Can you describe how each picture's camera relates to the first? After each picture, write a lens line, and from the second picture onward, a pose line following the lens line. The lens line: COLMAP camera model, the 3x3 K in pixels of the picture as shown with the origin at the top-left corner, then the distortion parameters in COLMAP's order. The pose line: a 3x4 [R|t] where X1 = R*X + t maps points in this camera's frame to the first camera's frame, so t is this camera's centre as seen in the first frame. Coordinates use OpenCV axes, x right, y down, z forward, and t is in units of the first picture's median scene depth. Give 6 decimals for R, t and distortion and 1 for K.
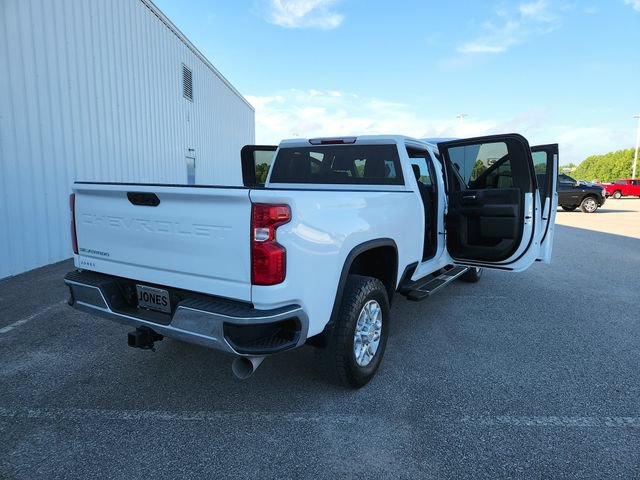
lens RADIAL K [[426.7, 0, 325.3], [0, 426.7, 242.2], [0, 0, 1]] dist [0.055225, -0.042069]
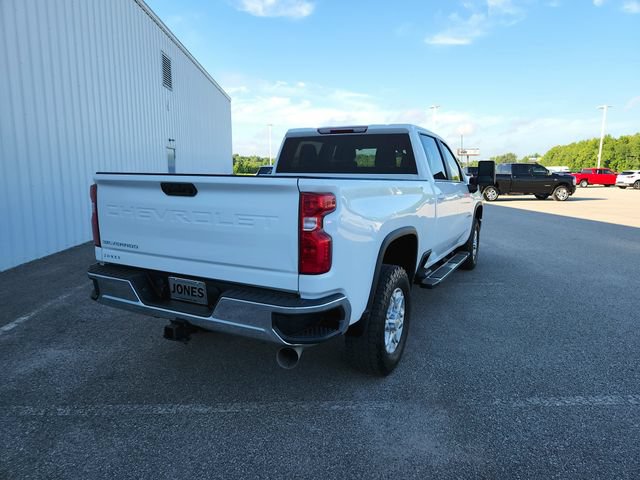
lens RADIAL K [[426.7, 0, 316.8], [0, 426.7, 238.8], [0, 0, 1]] dist [0.055225, -0.042069]
pose [[0.998347, -0.014200, 0.055693, -0.150073], [0.013485, 0.999822, 0.013194, 0.003364], [-0.055870, -0.012421, 0.998361, 0.005251]]
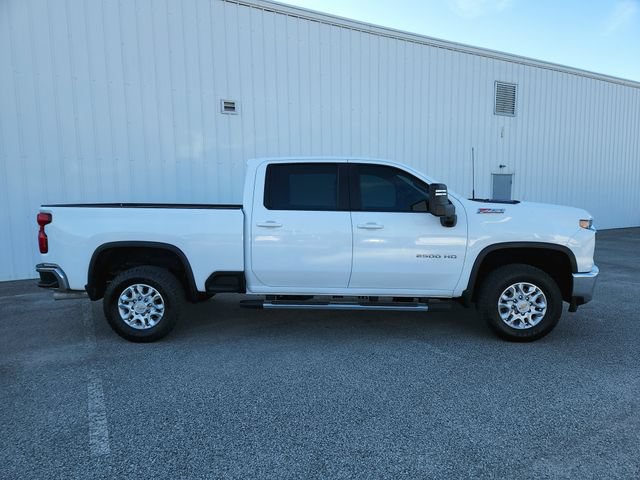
lens RADIAL K [[426.7, 0, 321.1], [0, 426.7, 240.6], [0, 0, 1]] dist [0.055225, -0.042069]
pose [[0.491904, 0.069923, -0.867837, 1.828413], [-0.106656, 0.994102, 0.019642, -0.111460], [0.864092, 0.082898, 0.496461, 0.883770]]
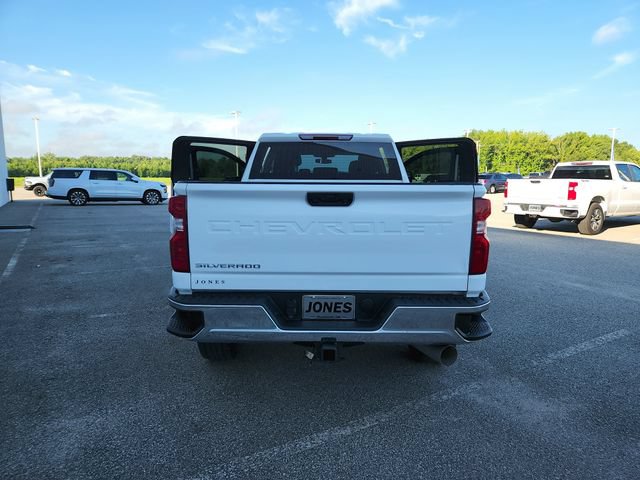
lens RADIAL K [[426.7, 0, 320.7], [0, 426.7, 236.9], [0, 0, 1]] dist [0.055225, -0.042069]
pose [[0.857139, -0.078645, 0.509046, -0.820686], [0.077905, 0.996700, 0.022807, -0.038499], [-0.509160, 0.020109, 0.860437, 0.211679]]
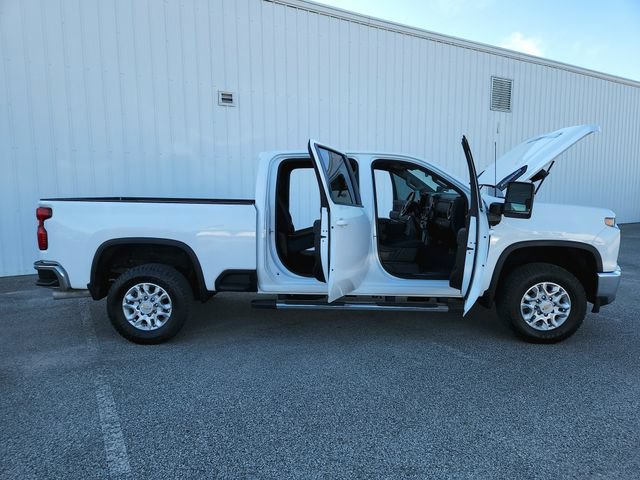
lens RADIAL K [[426.7, 0, 316.2], [0, 426.7, 235.6], [0, 0, 1]] dist [0.055225, -0.042069]
pose [[0.511490, 0.072786, -0.856201, 1.711335], [-0.111513, 0.993603, 0.017850, -0.107034], [0.852023, 0.086347, 0.516334, 0.823097]]
